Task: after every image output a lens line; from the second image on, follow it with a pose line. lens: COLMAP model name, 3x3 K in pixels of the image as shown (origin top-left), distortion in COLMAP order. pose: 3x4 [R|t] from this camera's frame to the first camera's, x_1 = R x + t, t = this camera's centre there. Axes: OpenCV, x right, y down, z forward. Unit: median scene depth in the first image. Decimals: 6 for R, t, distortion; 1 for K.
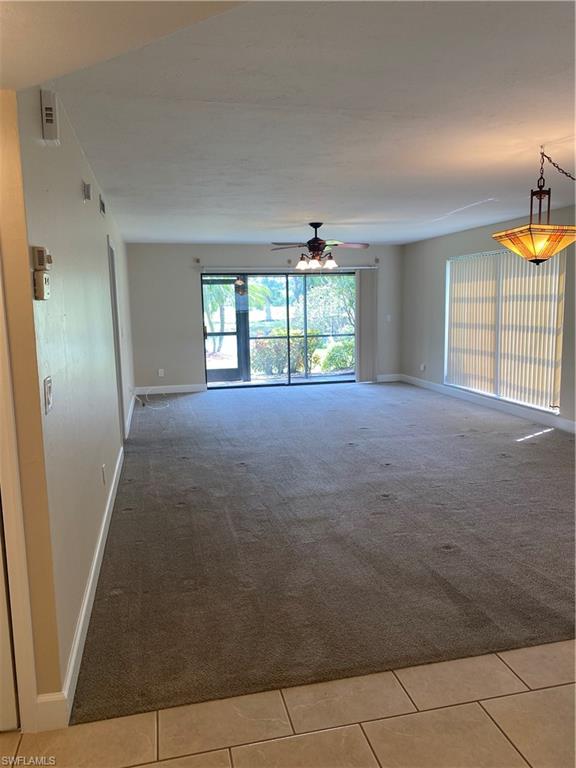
lens RADIAL K [[579.8, 0, 288.0], [0, 579.8, 384.0], [0, 0, 1]] dist [0.111792, -0.001089]
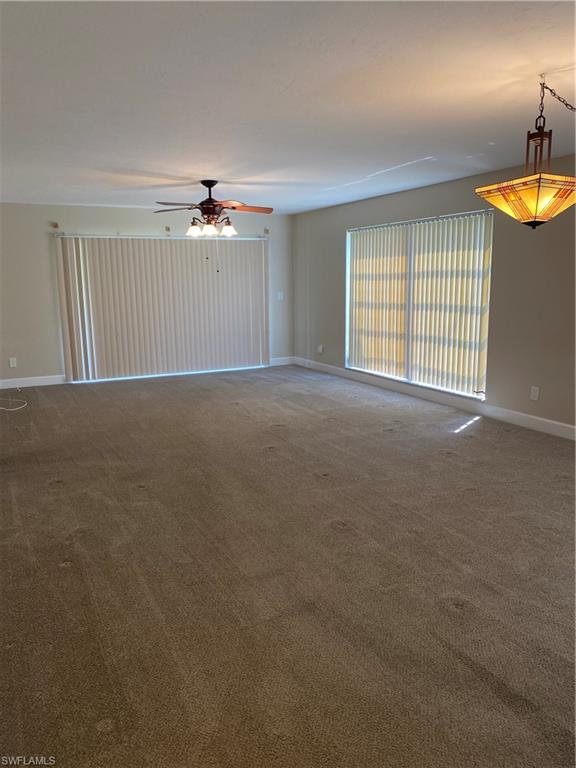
lens RADIAL K [[584.0, 0, 288.0], [0, 584.0, 395.5], [0, 0, 1]] dist [0.028099, -0.004201]
pose [[0.973472, -0.042066, 0.224905, -0.047888], [0.029378, 0.997798, 0.059466, -0.019683], [-0.226911, -0.051282, 0.972564, 0.168547]]
